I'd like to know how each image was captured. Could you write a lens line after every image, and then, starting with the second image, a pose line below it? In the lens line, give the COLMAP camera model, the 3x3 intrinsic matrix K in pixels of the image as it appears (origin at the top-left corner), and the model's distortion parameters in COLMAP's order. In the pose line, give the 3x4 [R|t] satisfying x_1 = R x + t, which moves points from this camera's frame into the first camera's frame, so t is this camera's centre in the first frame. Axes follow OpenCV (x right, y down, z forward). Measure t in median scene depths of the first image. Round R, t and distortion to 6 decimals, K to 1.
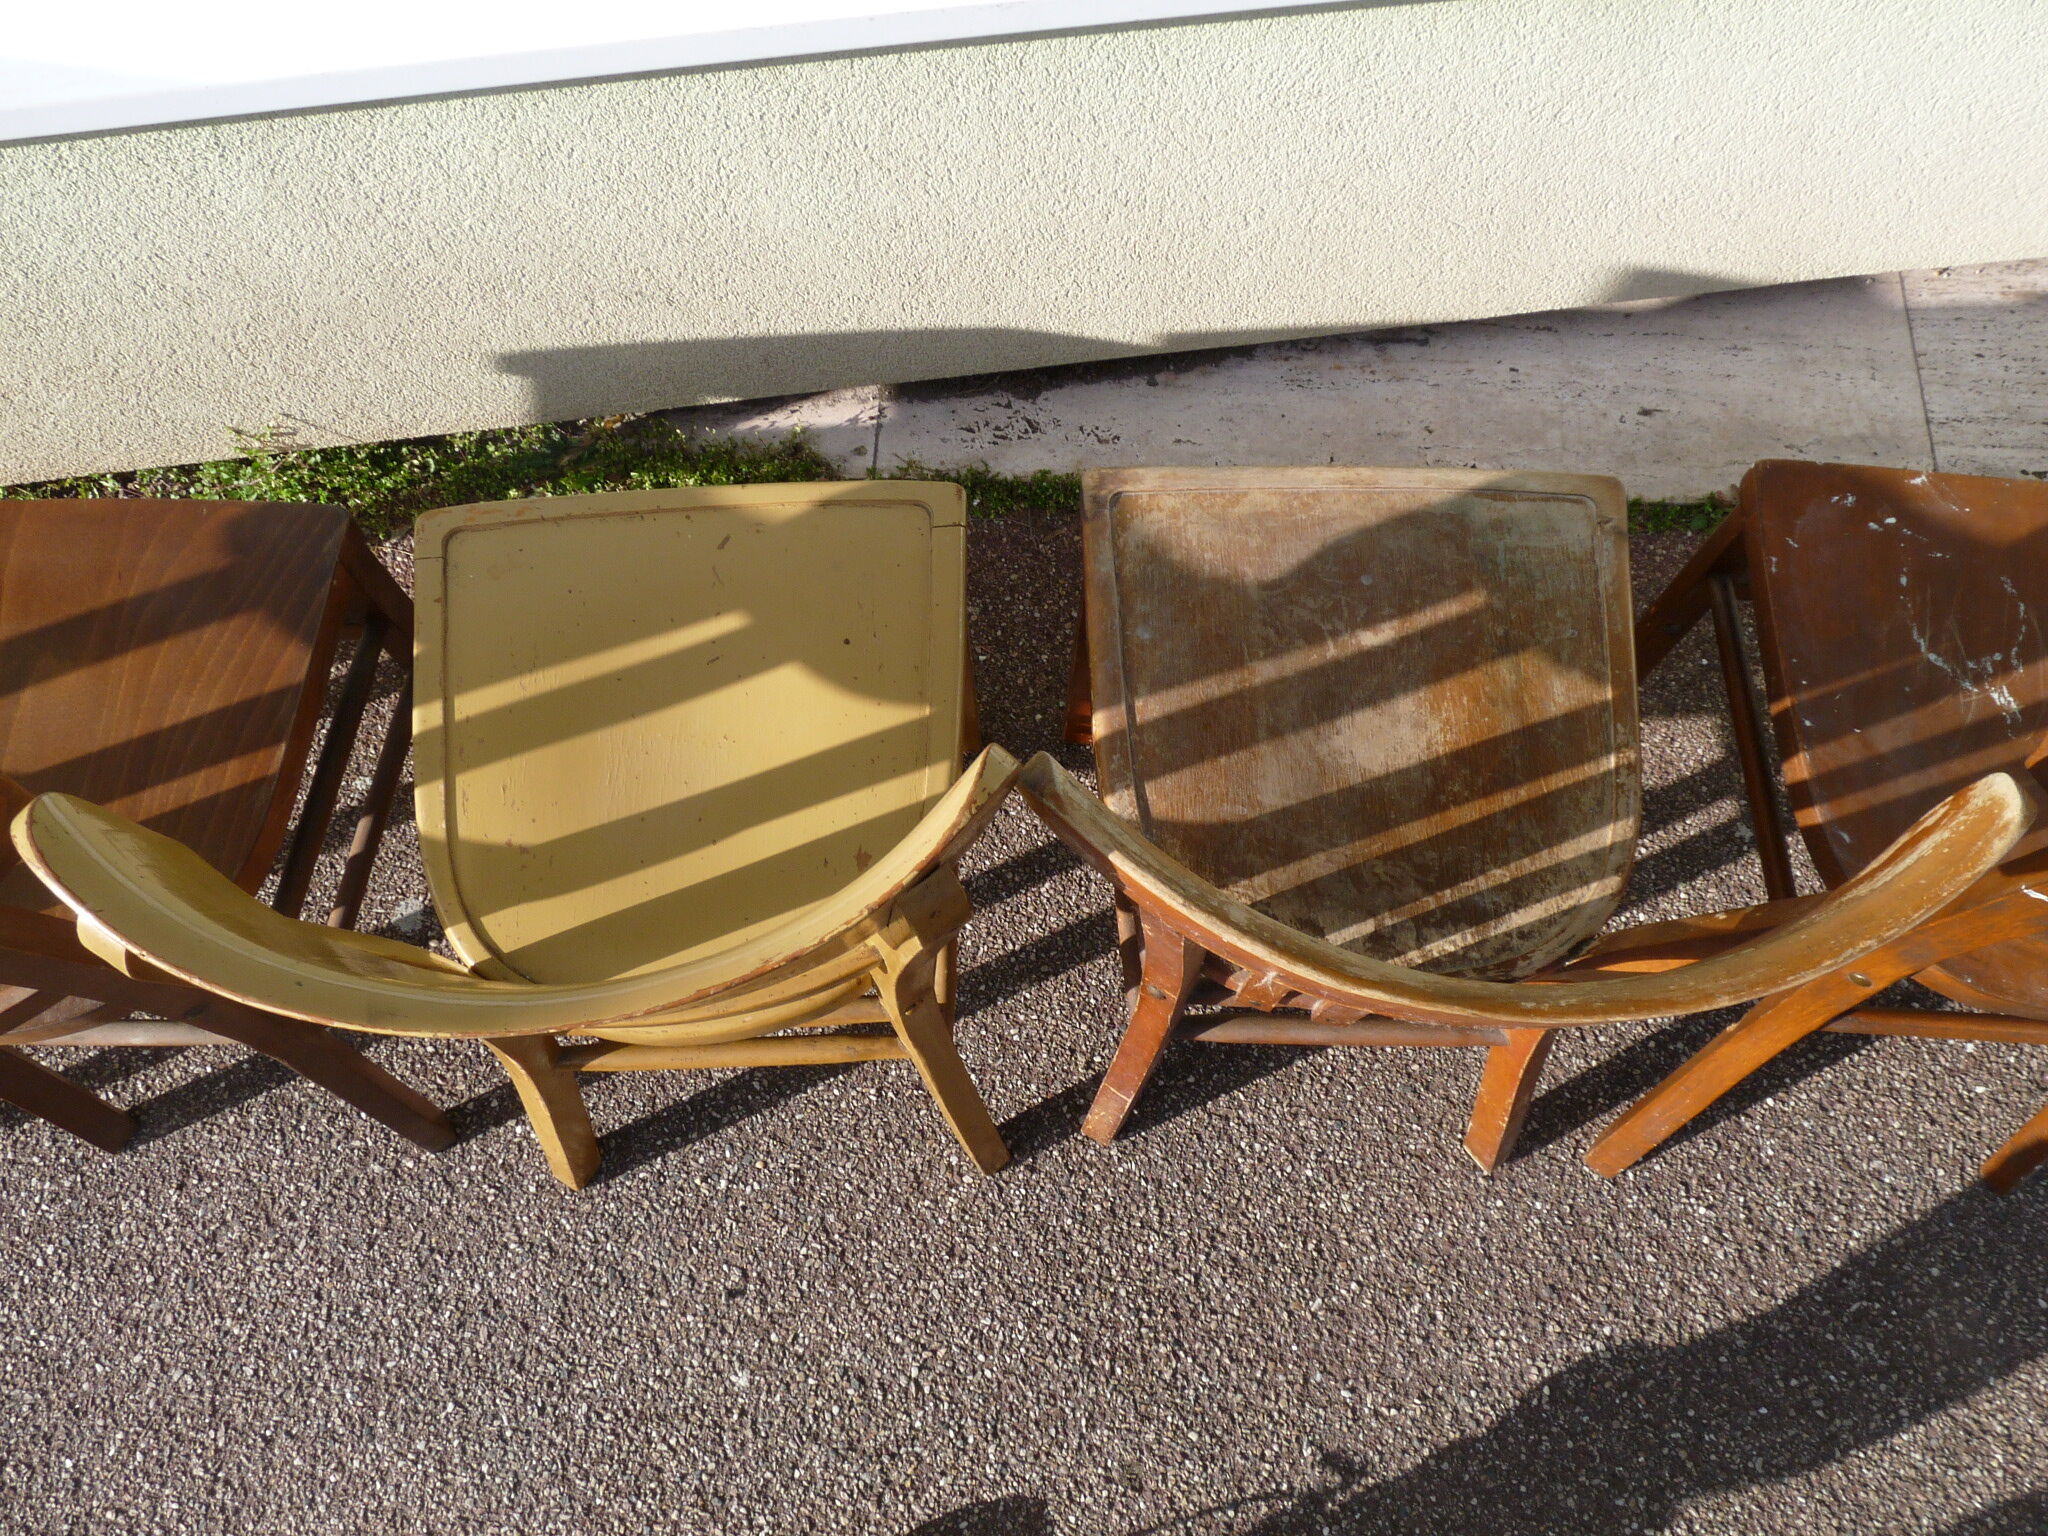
lens RADIAL K [[1639.4, 0, 1015.0], [0, 1639.4, 766.8], [0, 0, 1]] dist [-0.018236, -0.008970]
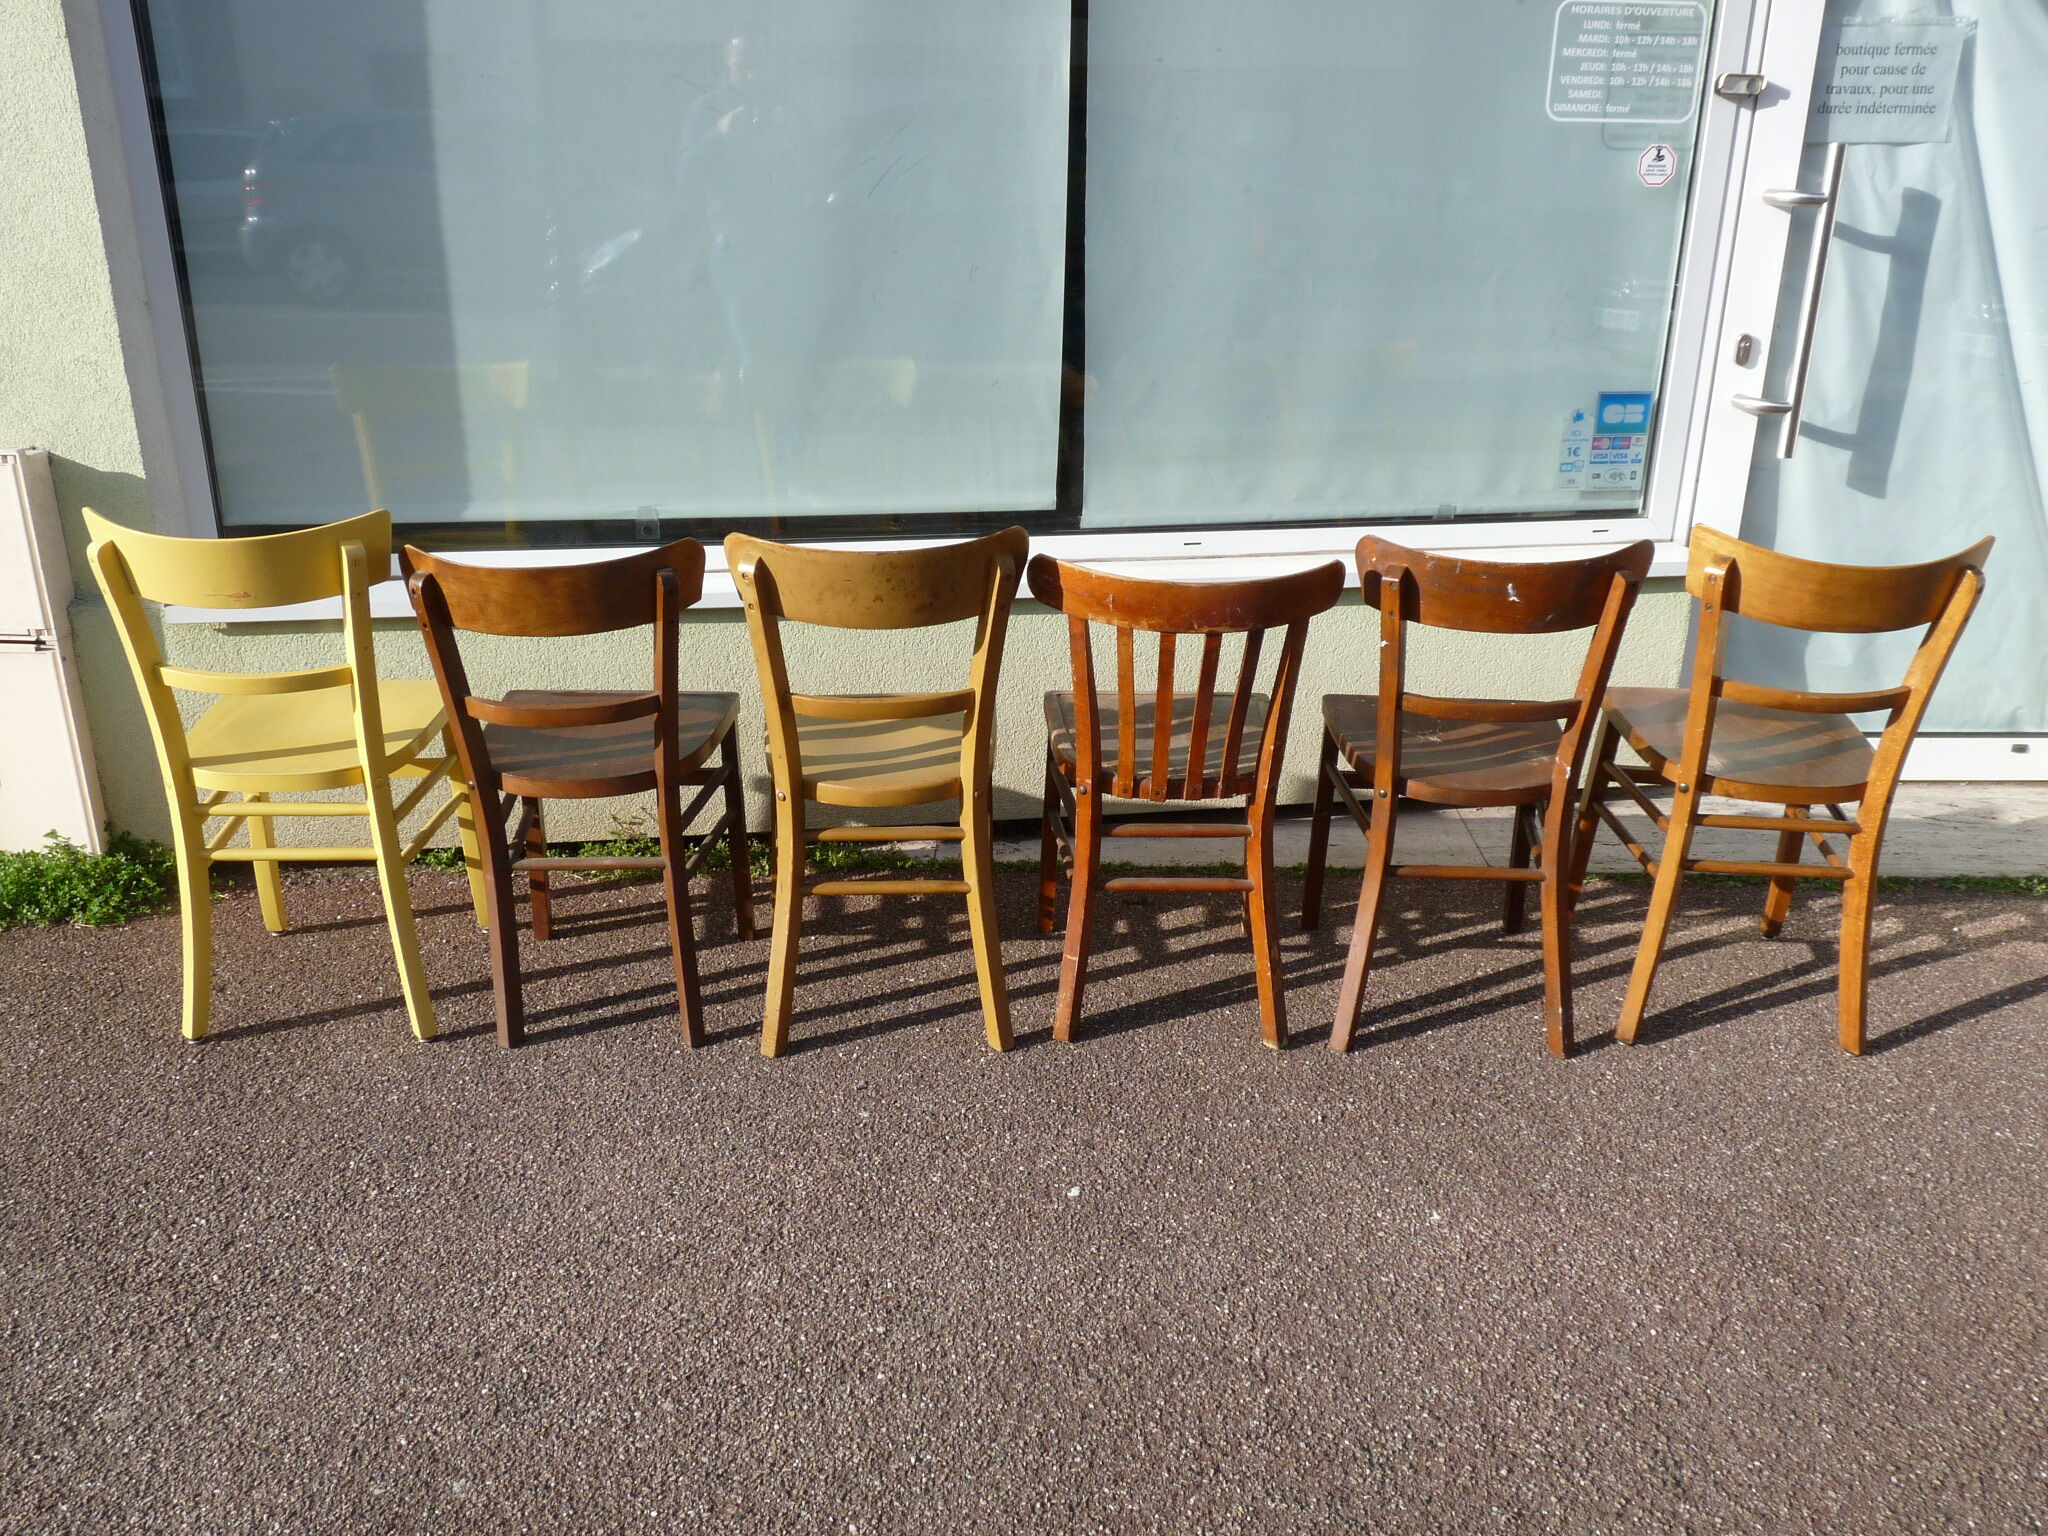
lens RADIAL K [[1639.4, 0, 1011.7], [0, 1639.4, 774.5], [0, 0, 1]] dist [-0.018236, -0.008970]
pose [[0.999564, 0.009517, 0.027958, -0.059078], [0.013724, 0.688549, -0.725060, 1.340384], [-0.026151, 0.725128, 0.688118, -0.461094]]
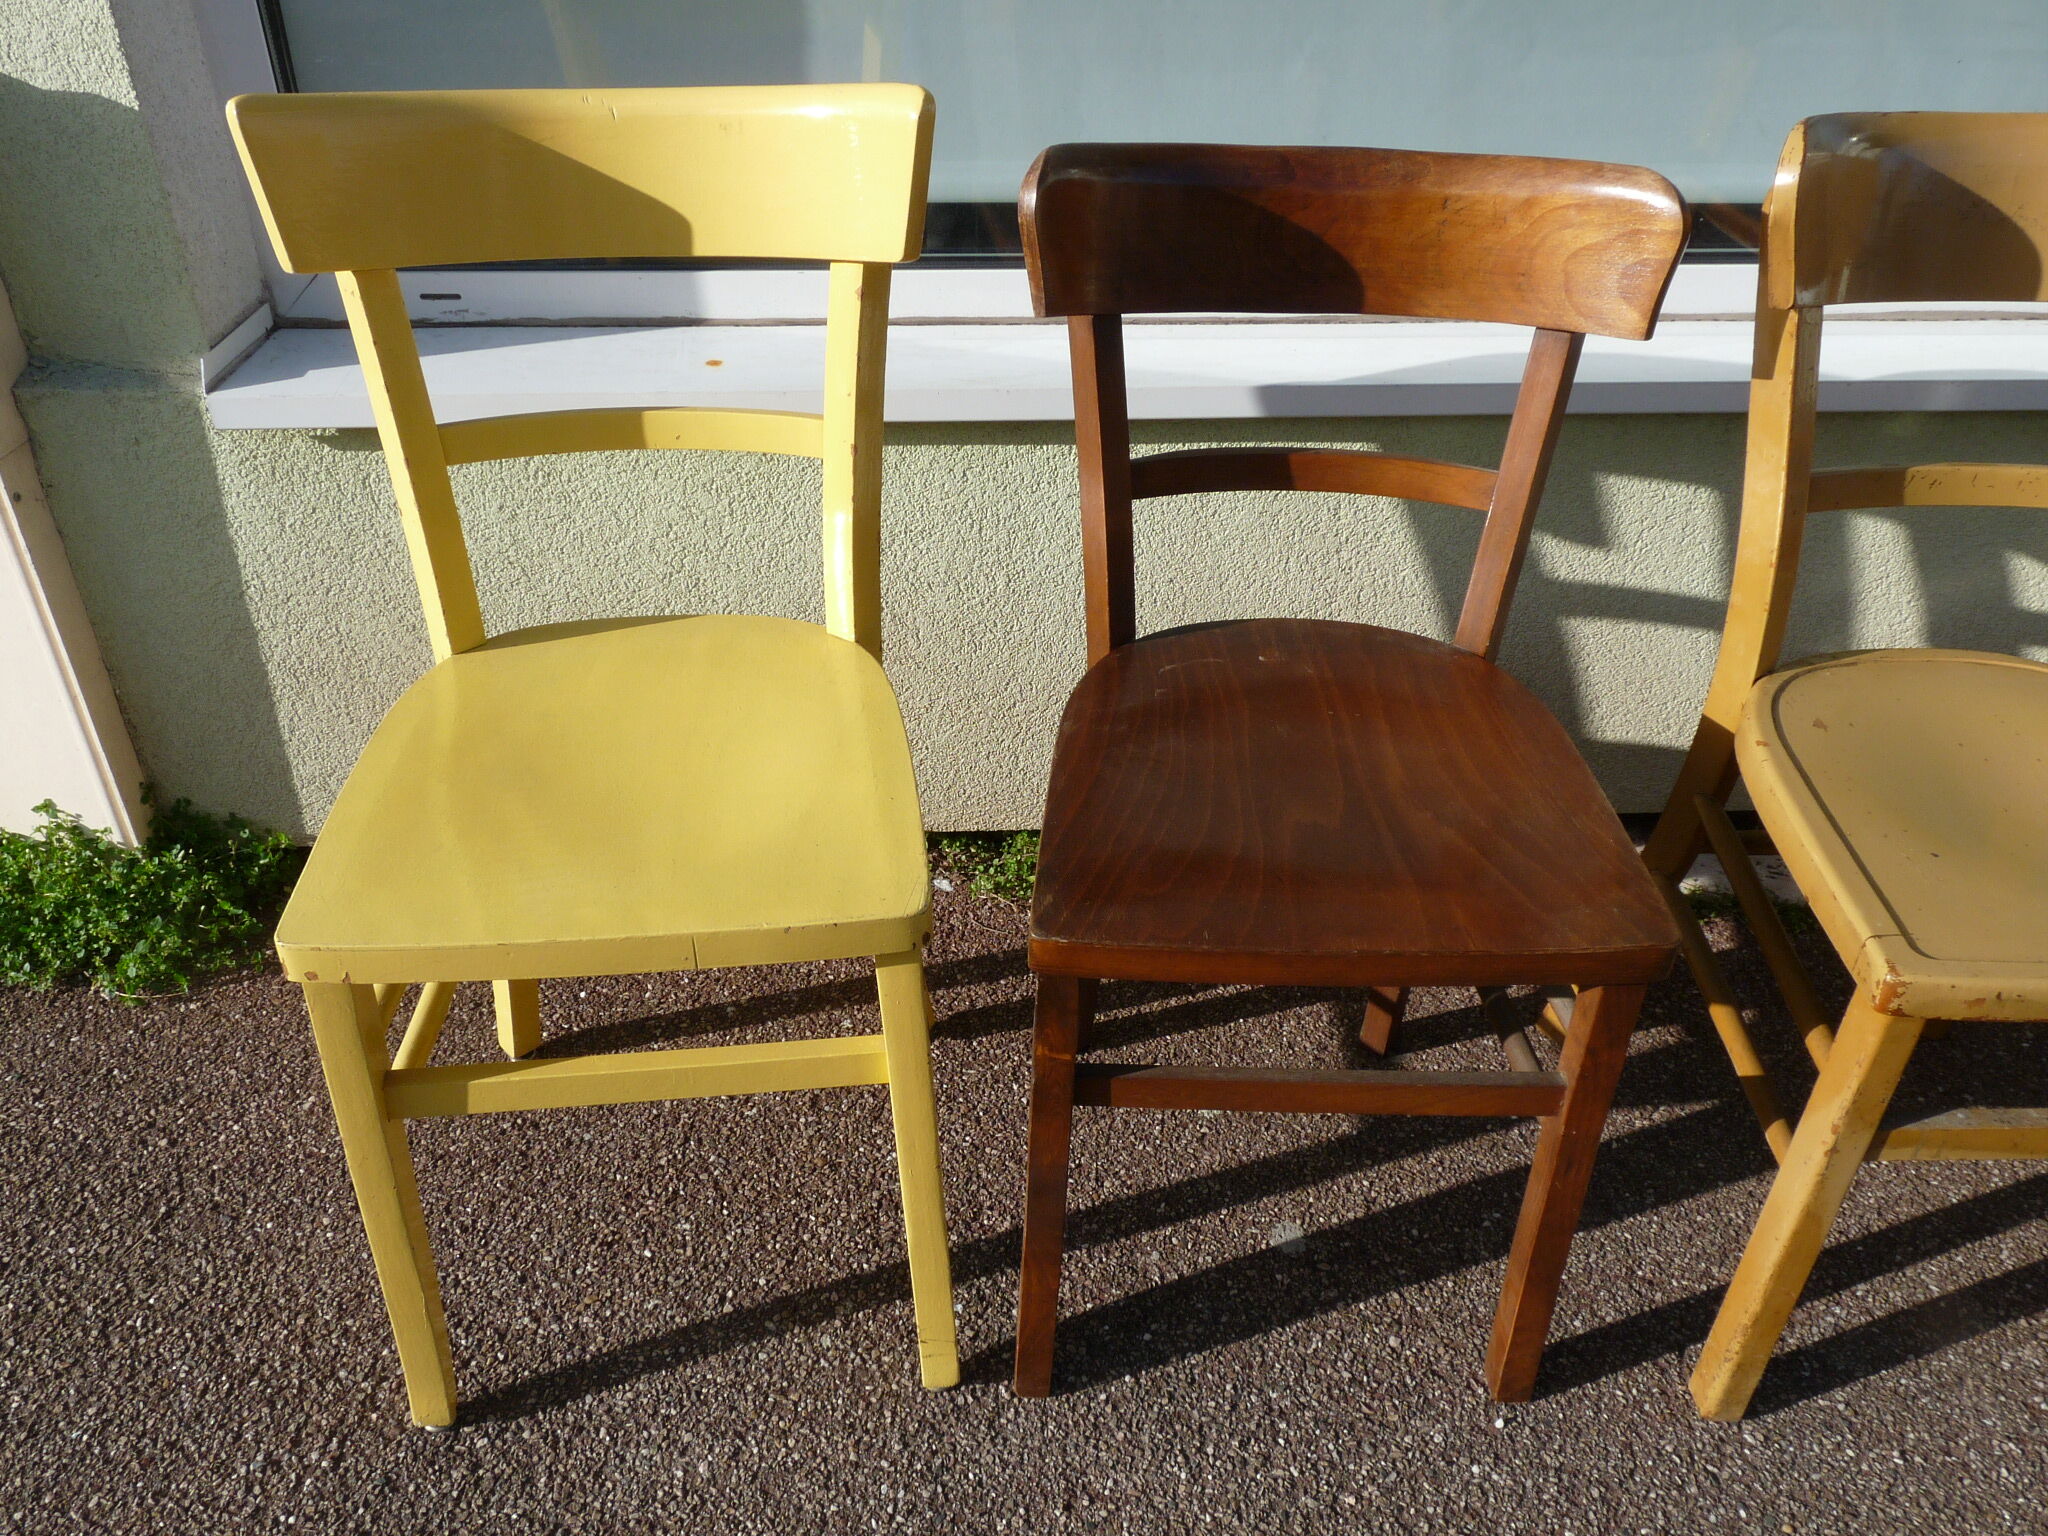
lens RADIAL K [[1639.4, 0, 1013.1], [0, 1639.4, 773.1], [0, 0, 1]] dist [-0.018236, -0.008970]
pose [[0.997207, 0.057348, -0.047844, -0.521666], [-0.074022, 0.844099, -0.531054, 0.382811], [0.009930, 0.533112, 0.845986, 0.118081]]
